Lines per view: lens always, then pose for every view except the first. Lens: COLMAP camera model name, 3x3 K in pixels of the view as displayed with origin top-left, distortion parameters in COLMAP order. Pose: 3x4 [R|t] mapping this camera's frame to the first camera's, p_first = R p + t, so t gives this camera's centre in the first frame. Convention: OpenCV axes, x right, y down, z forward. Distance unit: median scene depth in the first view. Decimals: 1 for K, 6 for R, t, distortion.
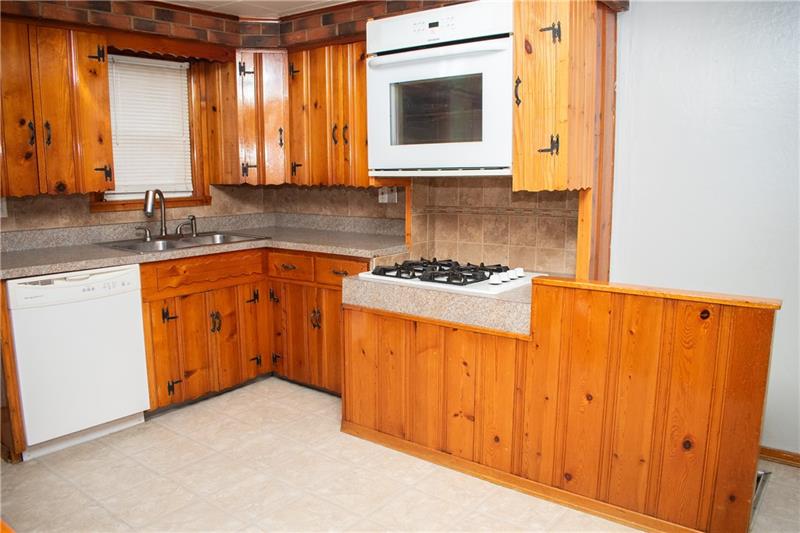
lens RADIAL K [[620.3, 0, 400.6], [0, 620.3, 270.7], [0, 0, 1]] dist [-0.099096, 0.017215]
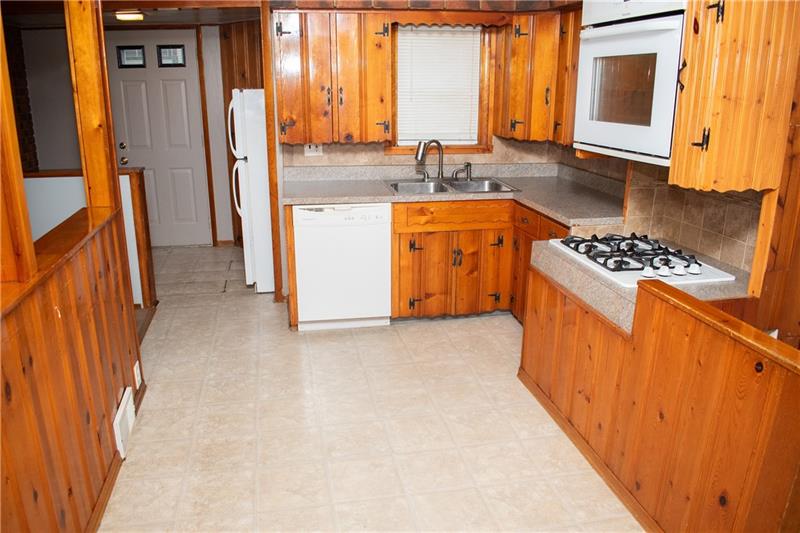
lens RADIAL K [[620.3, 0, 400.6], [0, 620.3, 270.7], [0, 0, 1]] dist [-0.099096, 0.017215]
pose [[0.753347, 0.198778, -0.626861, 0.423995], [-0.111416, 0.978022, 0.176235, -0.103629], [0.648116, -0.062924, 0.758937, 0.028932]]
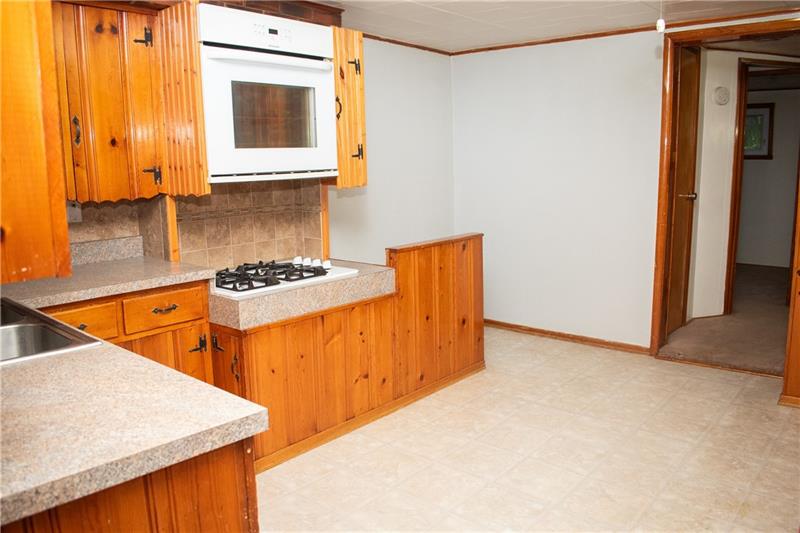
lens RADIAL K [[620.3, 0, 400.6], [0, 620.3, 270.7], [0, 0, 1]] dist [-0.099096, 0.017215]
pose [[0.056115, -0.172566, 0.983398, -0.926086], [0.171561, 0.971967, 0.160771, -0.130228], [-0.983574, 0.159691, 0.084148, 0.708659]]
